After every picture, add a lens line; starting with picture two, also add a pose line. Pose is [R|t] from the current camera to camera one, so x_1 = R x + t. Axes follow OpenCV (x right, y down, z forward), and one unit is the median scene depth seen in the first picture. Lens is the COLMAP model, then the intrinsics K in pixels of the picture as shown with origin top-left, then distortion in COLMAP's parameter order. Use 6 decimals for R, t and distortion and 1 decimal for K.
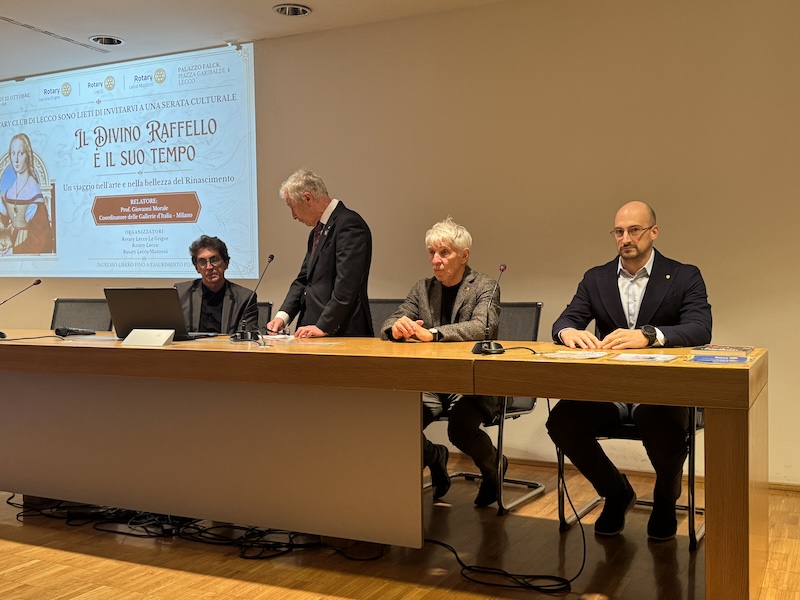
lens RADIAL K [[857.6, 0, 399.4], [0, 857.6, 297.8], [0, 0, 1]] dist [0.084257, 0.000000]
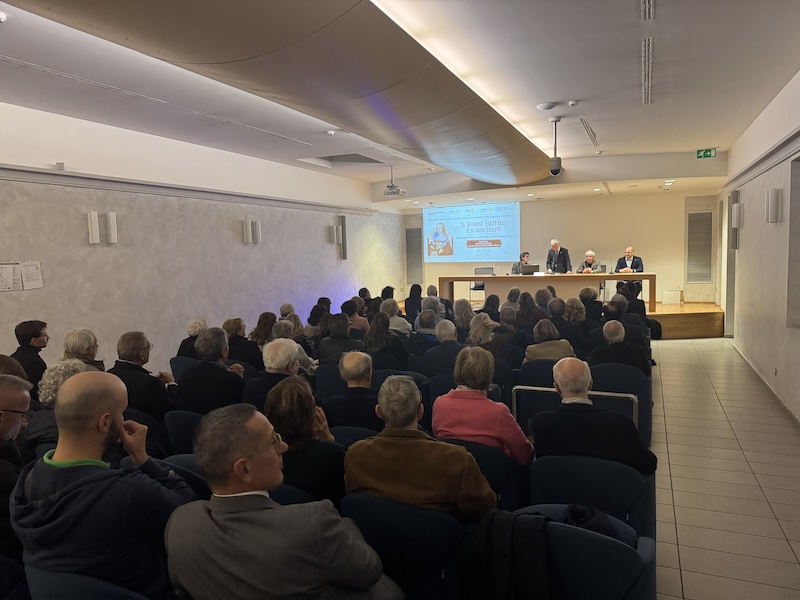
lens RADIAL K [[561.2, 0, 399.1], [0, 561.2, 298.8], [0, 0, 1]] dist [0.034680, -0.043583]
pose [[0.997842, -0.027610, 0.059566, -1.044367], [0.023755, 0.997636, 0.064489, -0.036595], [-0.061206, -0.062935, 0.996139, -1.855371]]
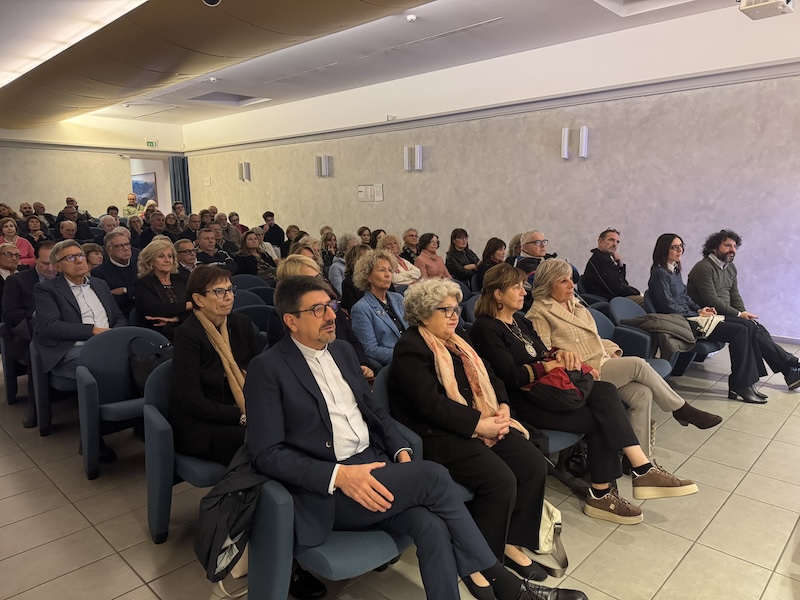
lens RADIAL K [[561.2, 0, 399.8], [0, 561.2, 303.4], [0, 0, 1]] dist [0.034680, -0.043583]
pose [[-0.291755, 0.174042, -0.940526, 0.246907], [-0.007366, 0.982868, 0.184162, -0.006529], [0.956465, 0.060658, -0.285475, 0.234829]]
